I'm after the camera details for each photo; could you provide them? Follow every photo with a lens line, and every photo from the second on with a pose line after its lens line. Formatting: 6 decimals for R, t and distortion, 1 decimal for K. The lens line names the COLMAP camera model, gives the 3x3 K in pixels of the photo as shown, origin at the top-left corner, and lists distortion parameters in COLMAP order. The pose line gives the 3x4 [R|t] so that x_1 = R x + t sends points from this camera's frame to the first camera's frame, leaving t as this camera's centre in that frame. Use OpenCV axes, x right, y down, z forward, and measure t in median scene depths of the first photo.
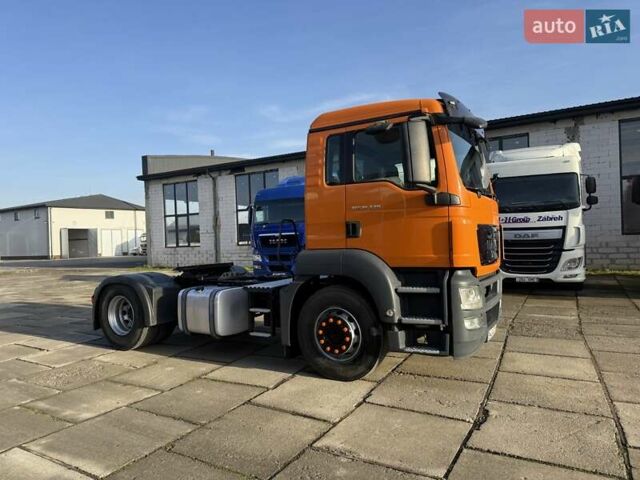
lens RADIAL K [[446.7, 0, 320.0], [0, 446.7, 240.0], [0, 0, 1]] dist [0.071884, -0.091744]
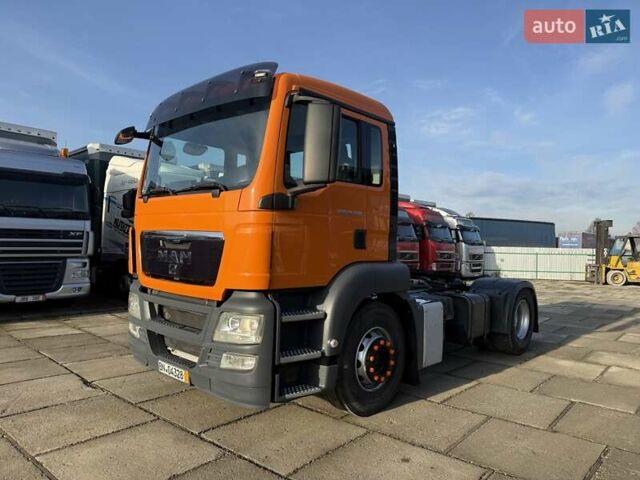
lens RADIAL K [[448.5, 0, 318.8], [0, 448.5, 234.9], [0, 0, 1]] dist [0.045825, -0.048846]
pose [[-0.236900, 0.005184, -0.971520, 1.138306], [-0.018099, 0.999789, 0.009748, -0.041211], [0.971366, 0.019893, -0.236756, 1.514464]]
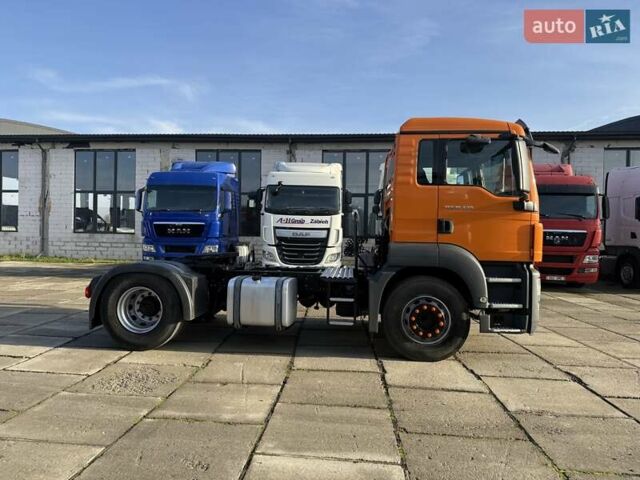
lens RADIAL K [[446.7, 0, 320.0], [0, 446.7, 240.0], [0, 0, 1]] dist [0.071884, -0.091744]
pose [[0.900040, 0.043481, 0.433633, -0.696279], [-0.047422, 0.998873, -0.001730, 0.027764], [-0.433220, -0.019007, 0.901088, 0.118084]]
